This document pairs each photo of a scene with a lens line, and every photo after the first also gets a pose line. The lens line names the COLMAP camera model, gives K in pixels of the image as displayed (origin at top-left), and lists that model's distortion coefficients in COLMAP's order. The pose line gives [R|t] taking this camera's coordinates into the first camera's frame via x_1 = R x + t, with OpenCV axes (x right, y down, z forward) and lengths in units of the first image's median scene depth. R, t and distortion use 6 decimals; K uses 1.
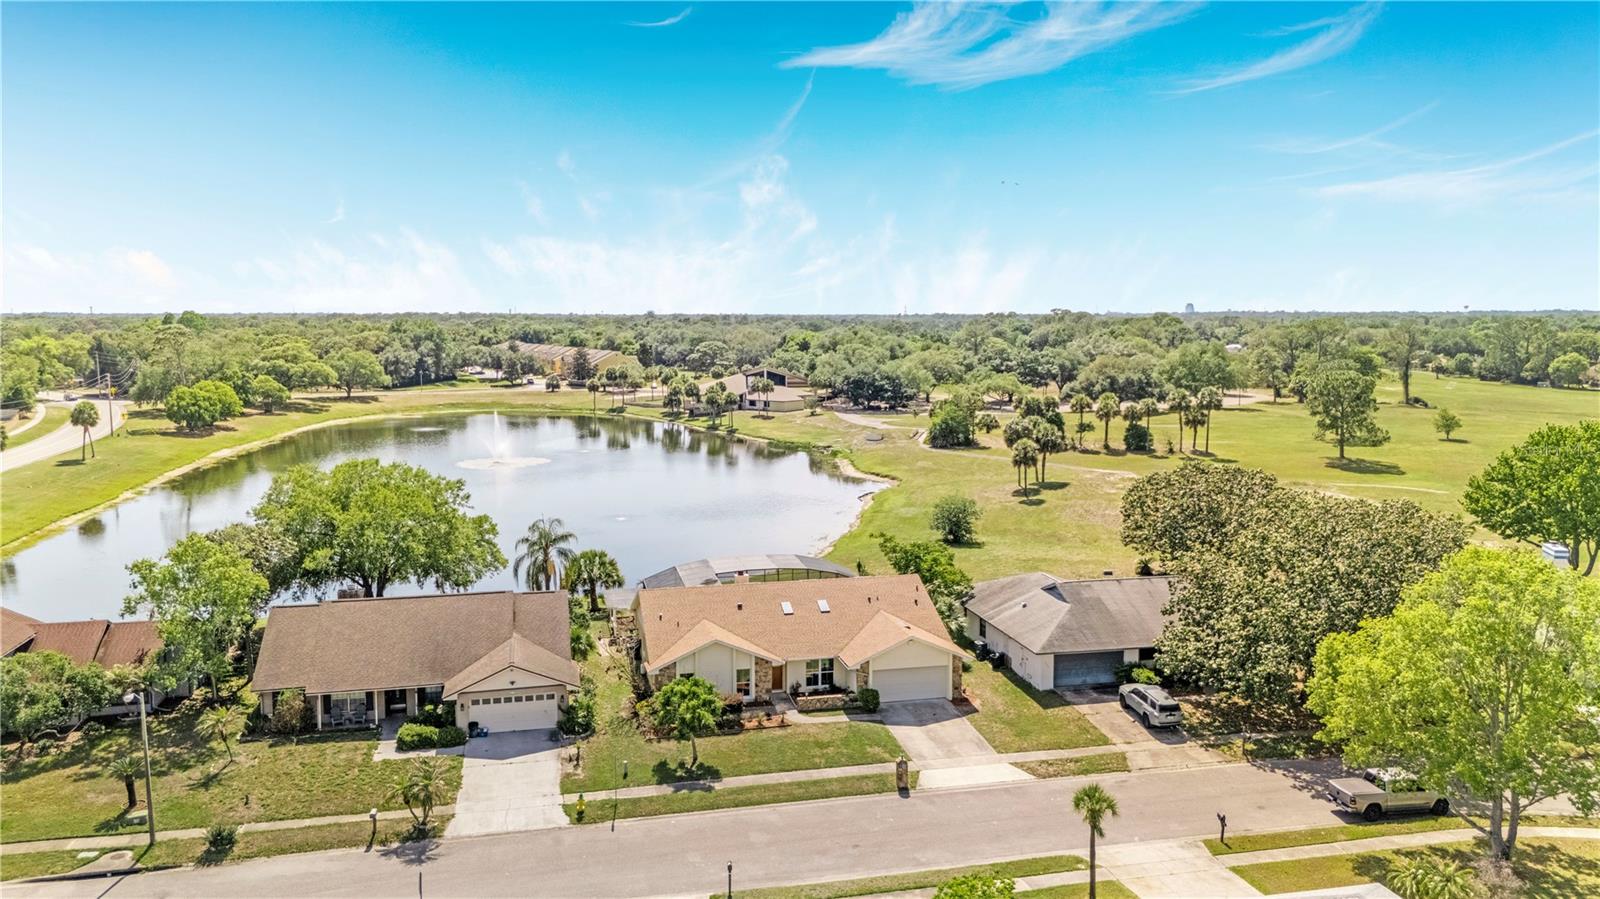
lens RADIAL K [[1148.8, 0, 800.0], [0, 1148.8, 449.5], [0, 0, 1]] dist [0.085196, -0.105554]
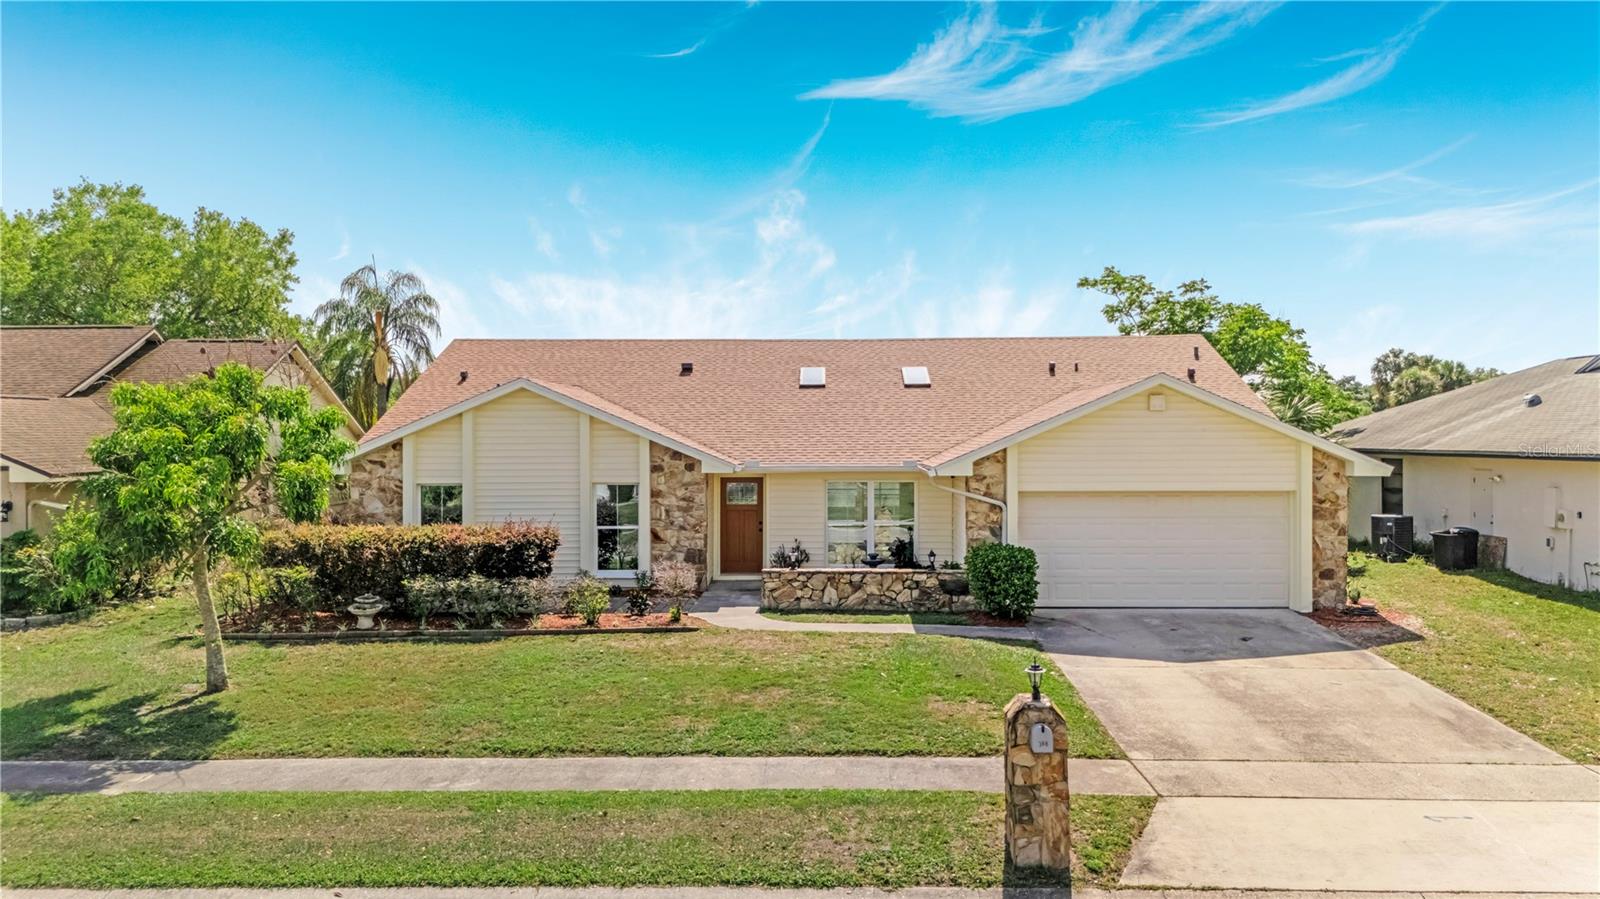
lens RADIAL K [[1148.8, 0, 800.0], [0, 1148.8, 449.5], [0, 0, 1]] dist [0.085196, -0.105554]
pose [[0.966318, -0.003627, -0.257324, 0.091347], [-0.021579, 0.995238, -0.095059, 0.227365], [0.256443, 0.097410, 0.961638, 0.753086]]
